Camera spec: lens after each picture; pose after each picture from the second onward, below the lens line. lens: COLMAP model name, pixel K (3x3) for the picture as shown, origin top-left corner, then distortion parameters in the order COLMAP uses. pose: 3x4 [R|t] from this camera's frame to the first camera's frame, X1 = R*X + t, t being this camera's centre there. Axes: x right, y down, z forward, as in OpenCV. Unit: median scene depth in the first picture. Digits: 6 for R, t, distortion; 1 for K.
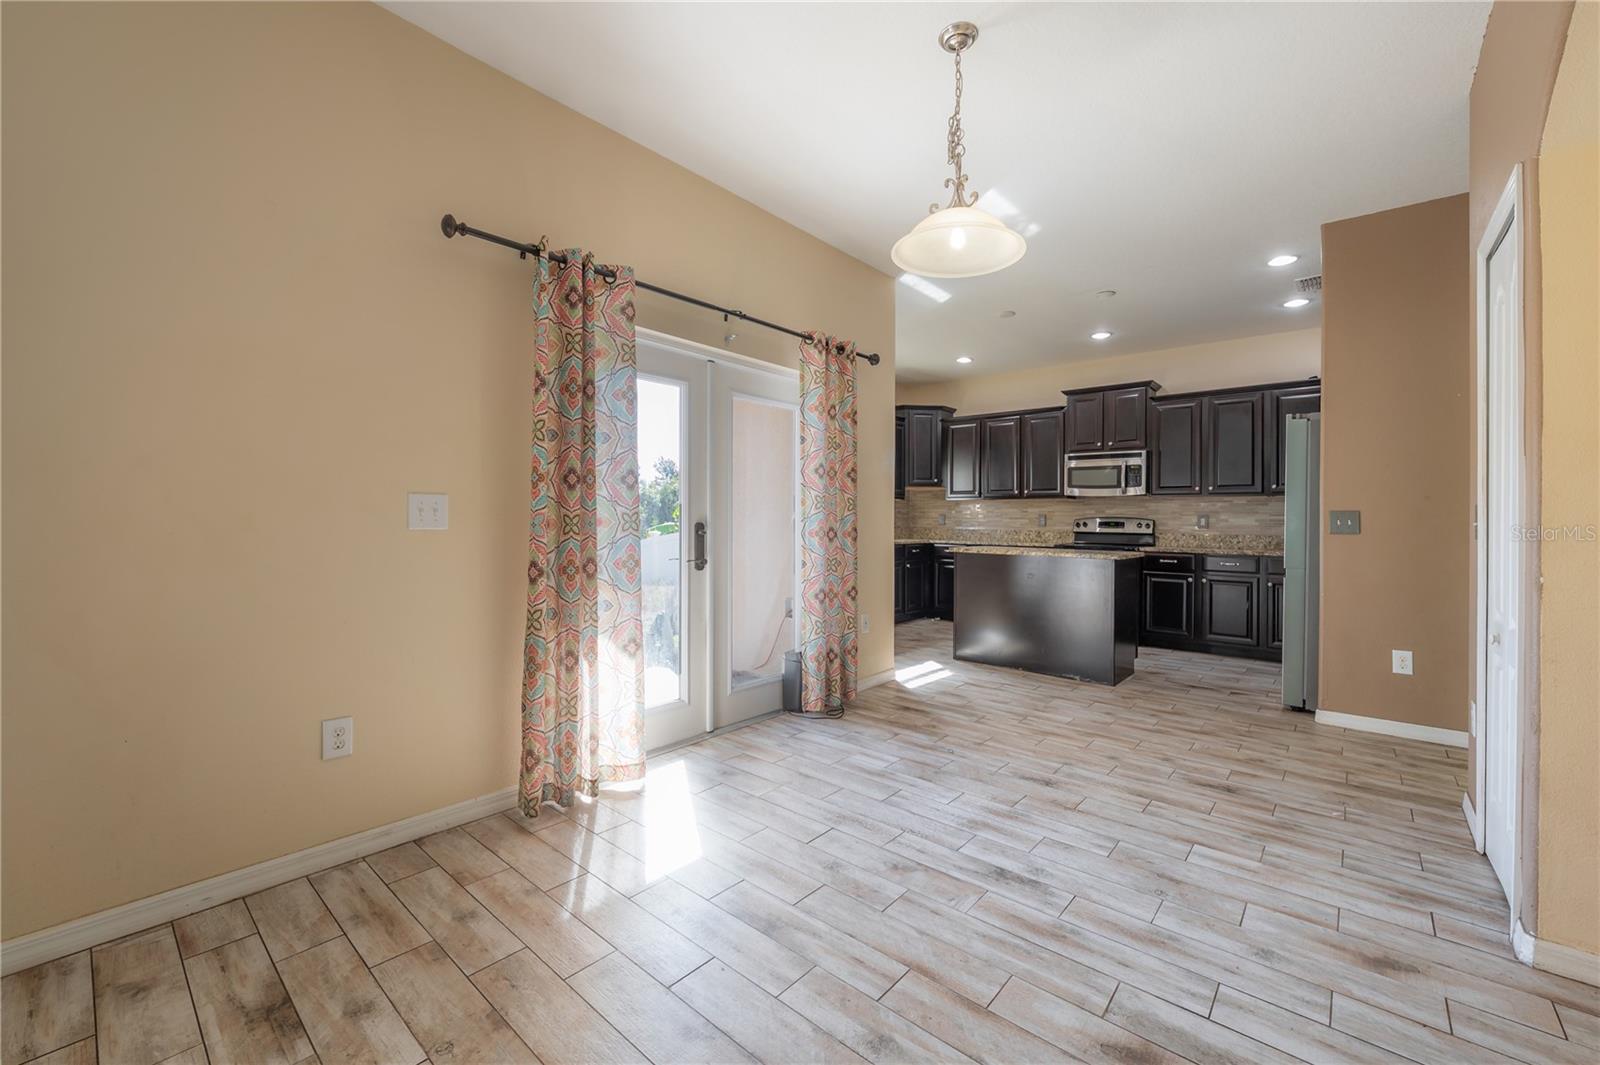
lens RADIAL K [[644.8, 0, 804.2], [0, 644.8, 516.0], [0, 0, 1]] dist [-0.005676, 0.000398]
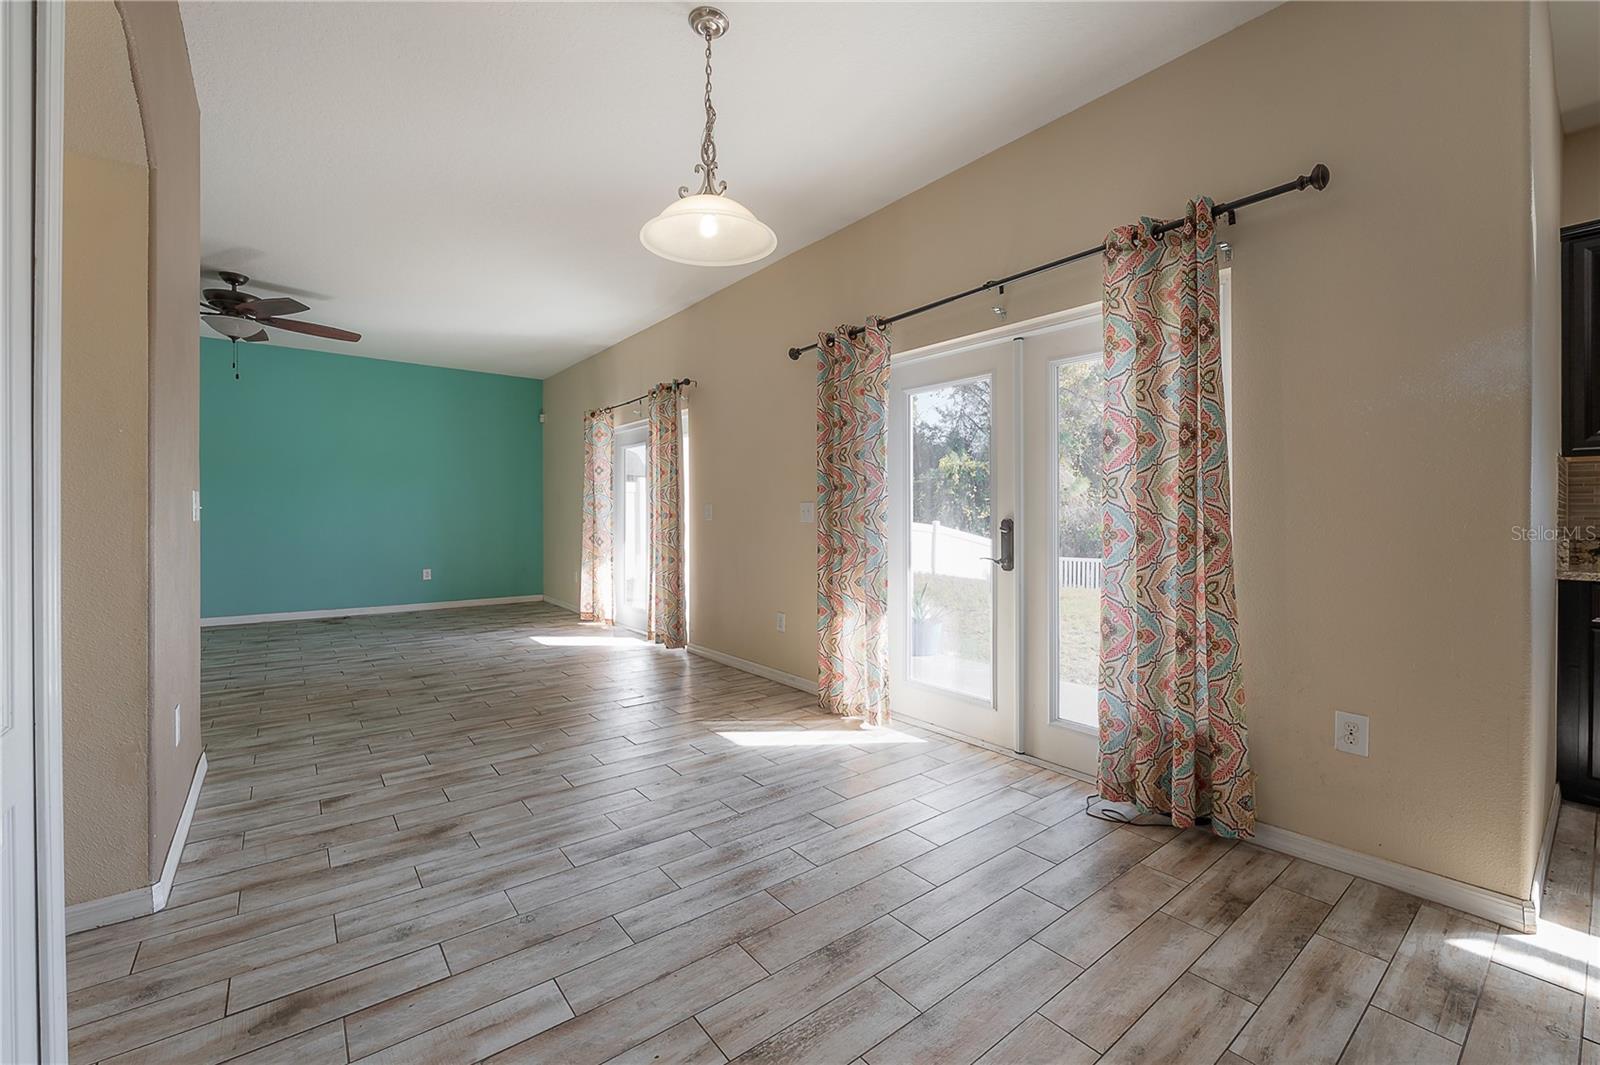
lens RADIAL K [[644.8, 0, 801.6], [0, 644.8, 518.5], [0, 0, 1]] dist [-0.005676, 0.000398]
pose [[-0.183768, -0.010572, -0.982913, 0.695310], [0.002836, 0.999932, -0.011286, 0.022068], [0.982965, -0.004862, -0.183726, 0.783542]]
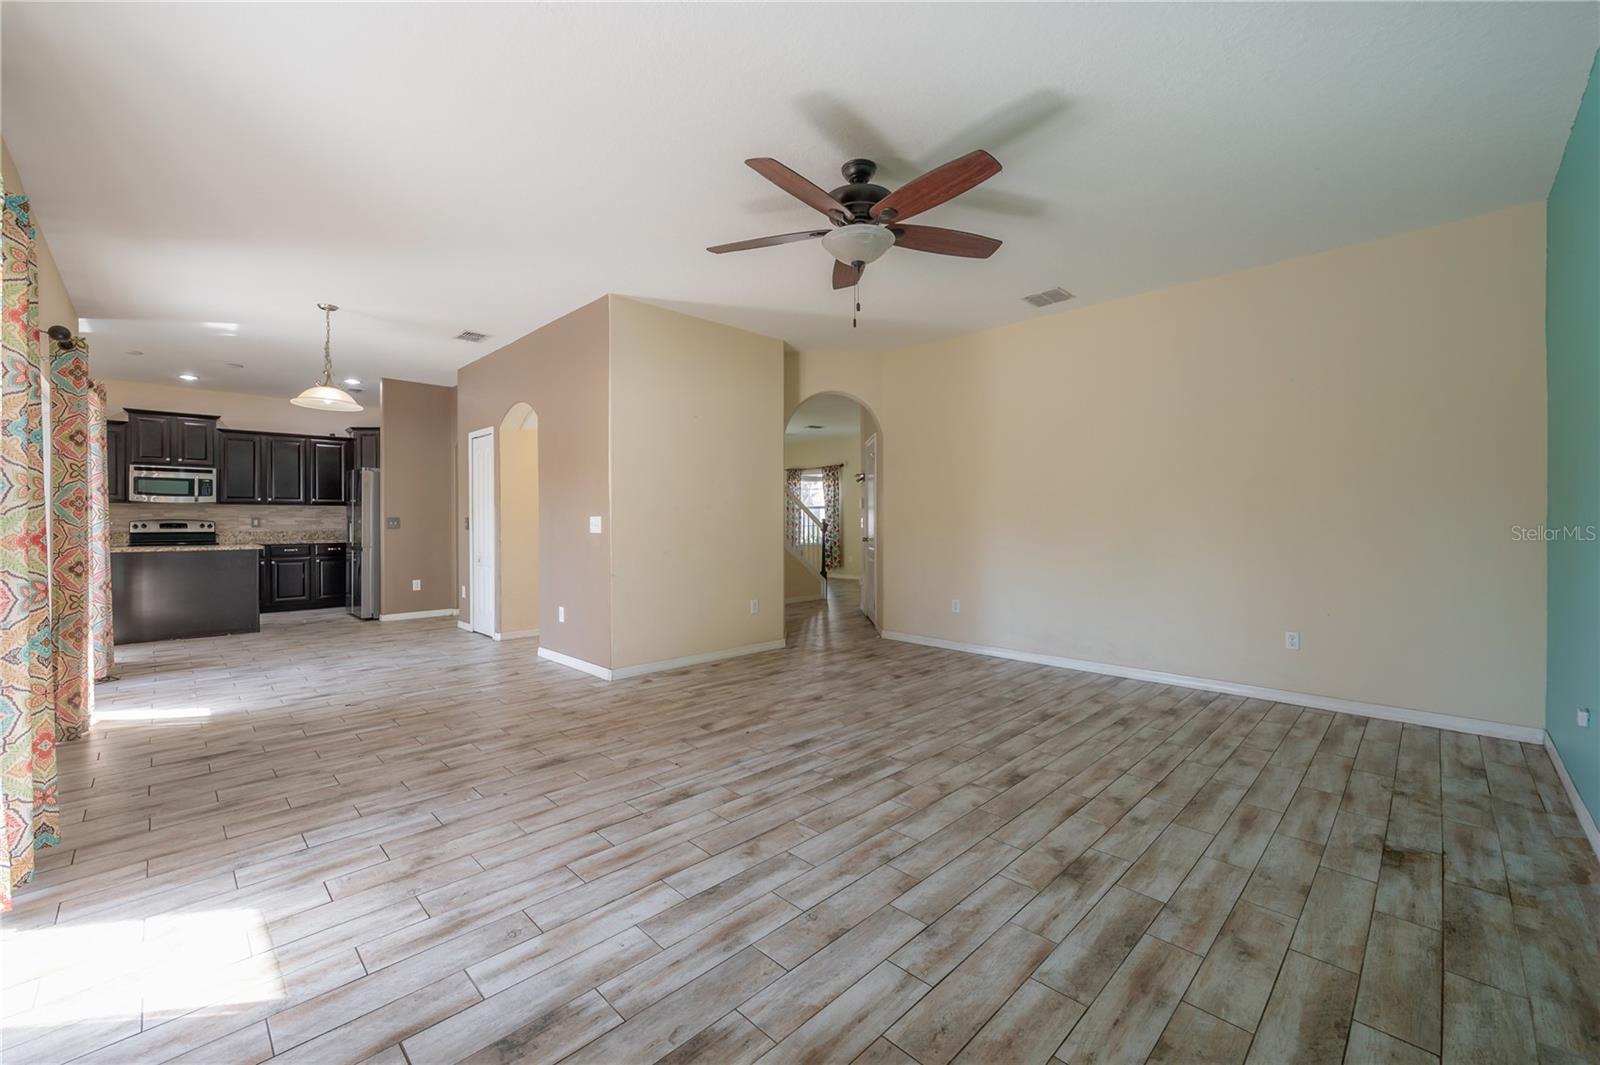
lens RADIAL K [[644.8, 0, 800.7], [0, 644.8, 520.8], [0, 0, 1]] dist [-0.005676, 0.000398]
pose [[0.079235, -0.012552, 0.996777, -1.087061], [-0.005541, 0.999900, 0.013032, -0.031221], [-0.996841, -0.006555, 0.079158, -0.469094]]
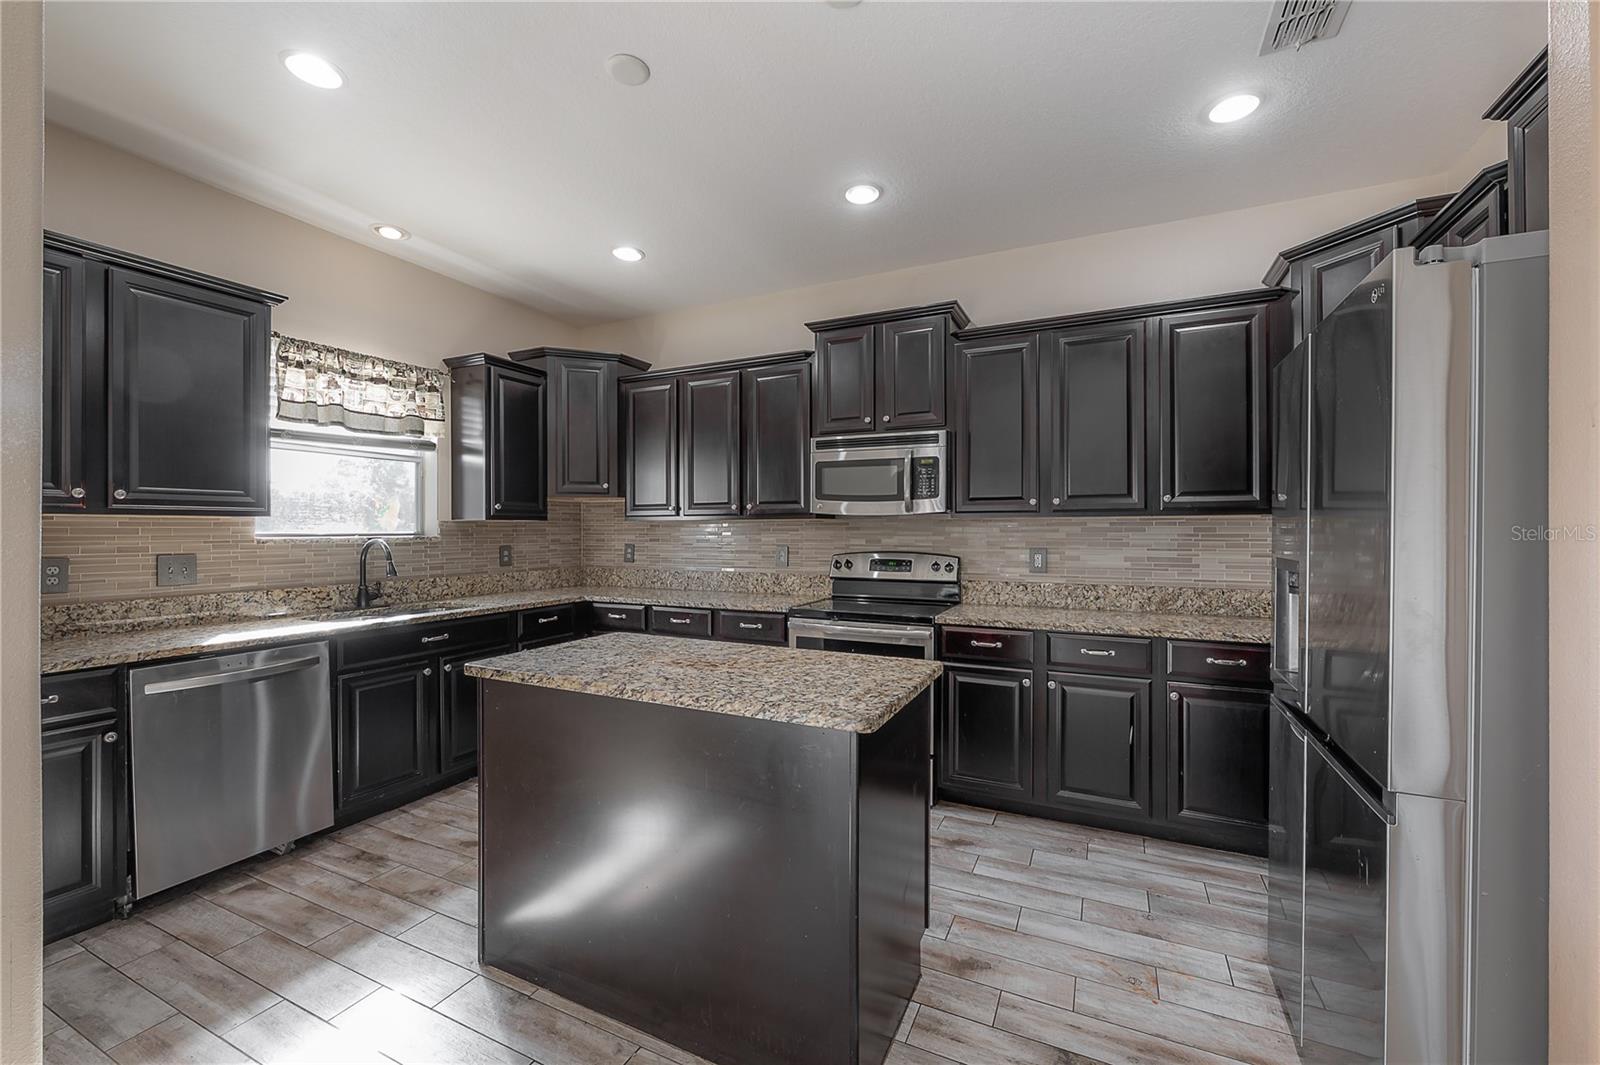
lens RADIAL K [[644.8, 0, 796.3], [0, 644.8, 531.6], [0, 0, 1]] dist [-0.005676, 0.000398]
pose [[0.966481, -0.011505, 0.256481, 0.431842], [0.008935, 0.999898, 0.011182, -0.039277], [-0.256583, -0.008516, 0.966485, 0.813245]]
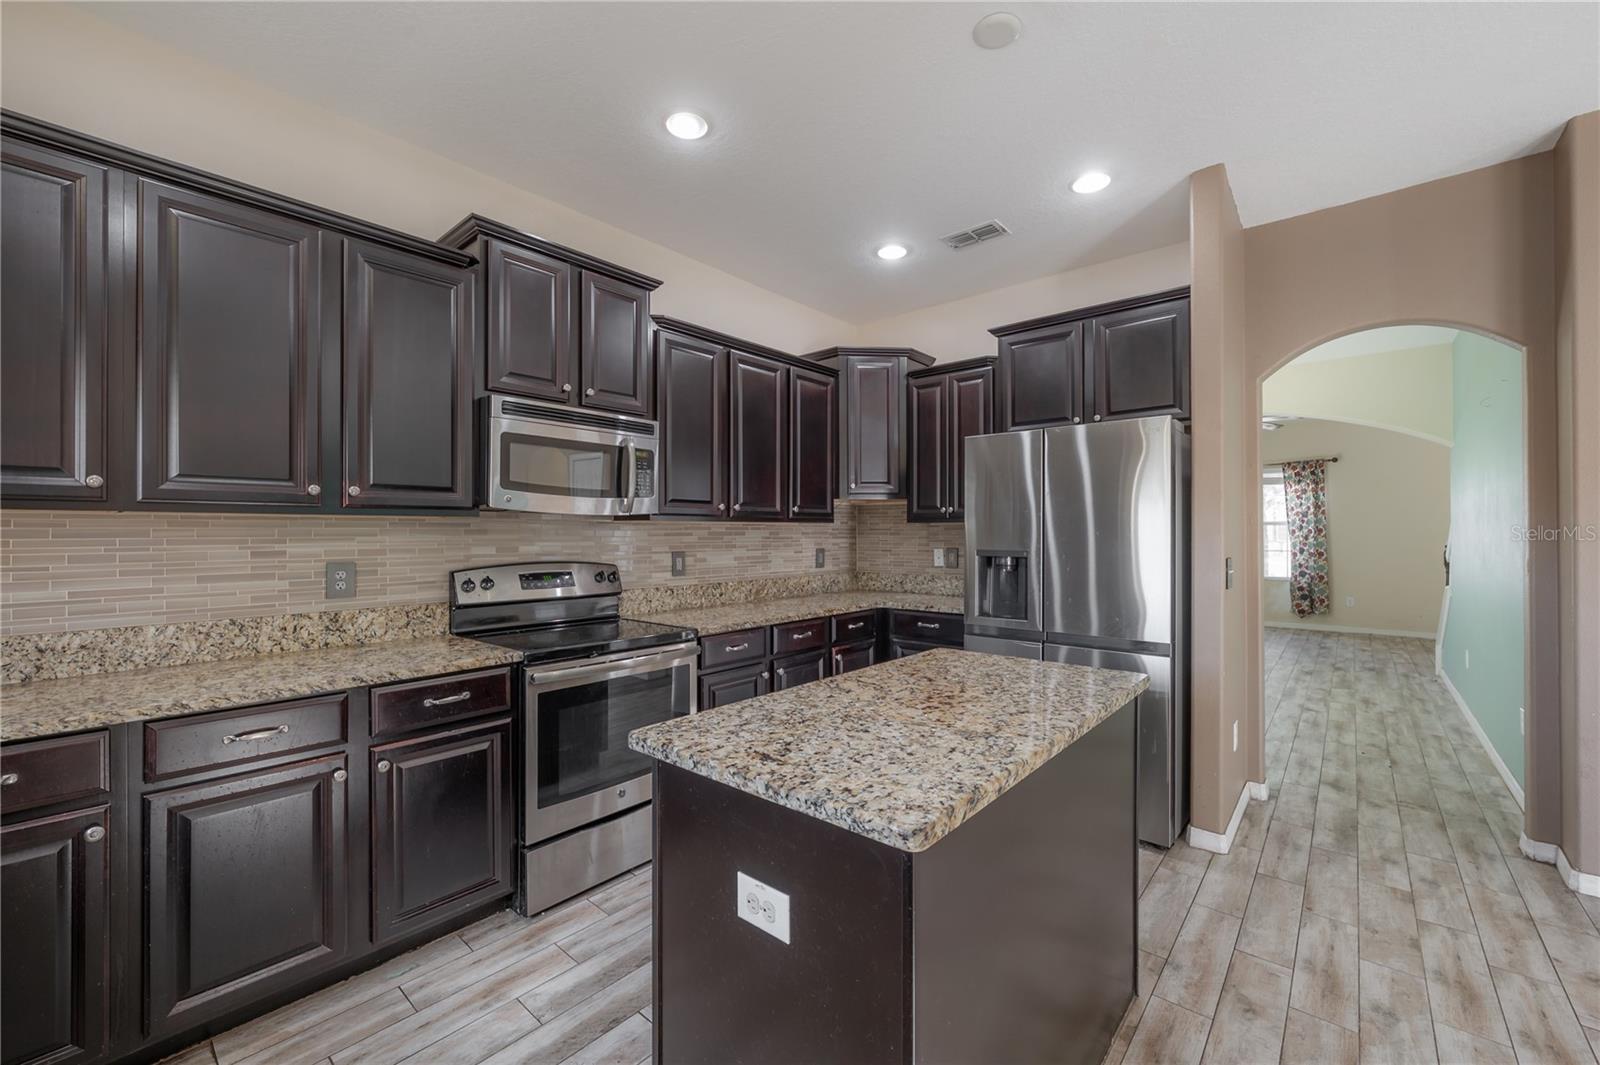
lens RADIAL K [[644.8, 0, 801.9], [0, 644.8, 530.4], [0, 0, 1]] dist [-0.005676, 0.000398]
pose [[0.009333, -0.005769, 0.999940, 0.078409], [-0.004592, 0.999973, 0.005812, -0.039270], [-0.999946, -0.004646, 0.009306, 1.412594]]
